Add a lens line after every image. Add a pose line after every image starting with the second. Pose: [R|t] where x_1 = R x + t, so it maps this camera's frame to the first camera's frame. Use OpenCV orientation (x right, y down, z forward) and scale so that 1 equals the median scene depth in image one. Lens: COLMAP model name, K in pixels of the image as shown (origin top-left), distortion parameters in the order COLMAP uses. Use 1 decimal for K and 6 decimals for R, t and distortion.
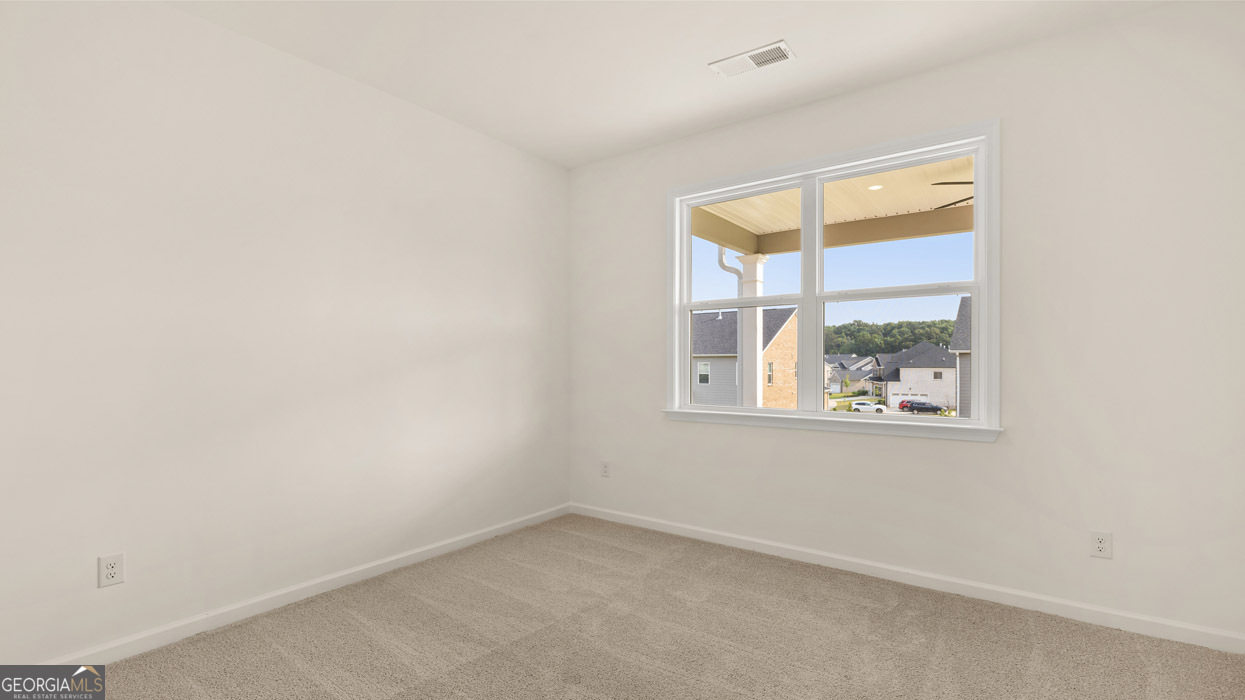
lens RADIAL K [[564.8, 0, 623.3], [0, 564.8, 355.0], [0, 0, 1]] dist [0.000568, 0.000026]
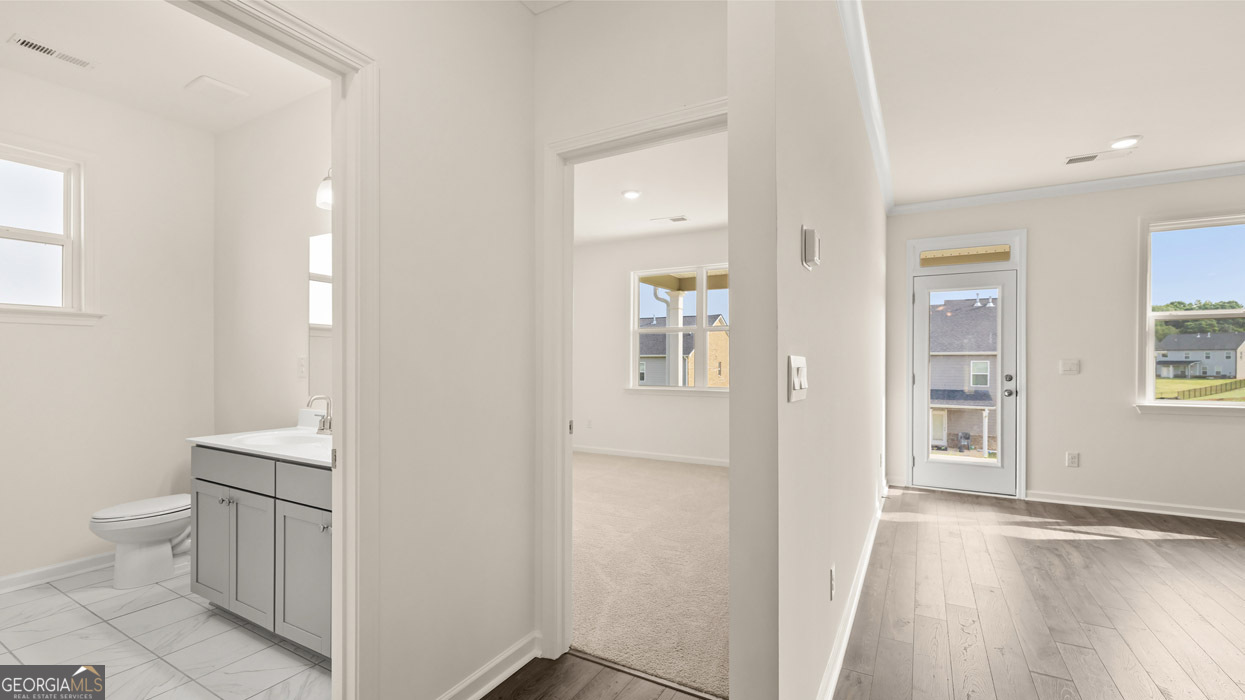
lens RADIAL K [[541.3, 0, 616.2], [0, 541.3, 354.9], [0, 0, 1]] dist [0.002985, 0.000121]
pose [[0.995063, 0.004286, 0.099155, -0.079218], [-0.004892, 0.999971, 0.005870, -0.012298], [-0.099127, -0.006326, 0.995055, -0.456076]]
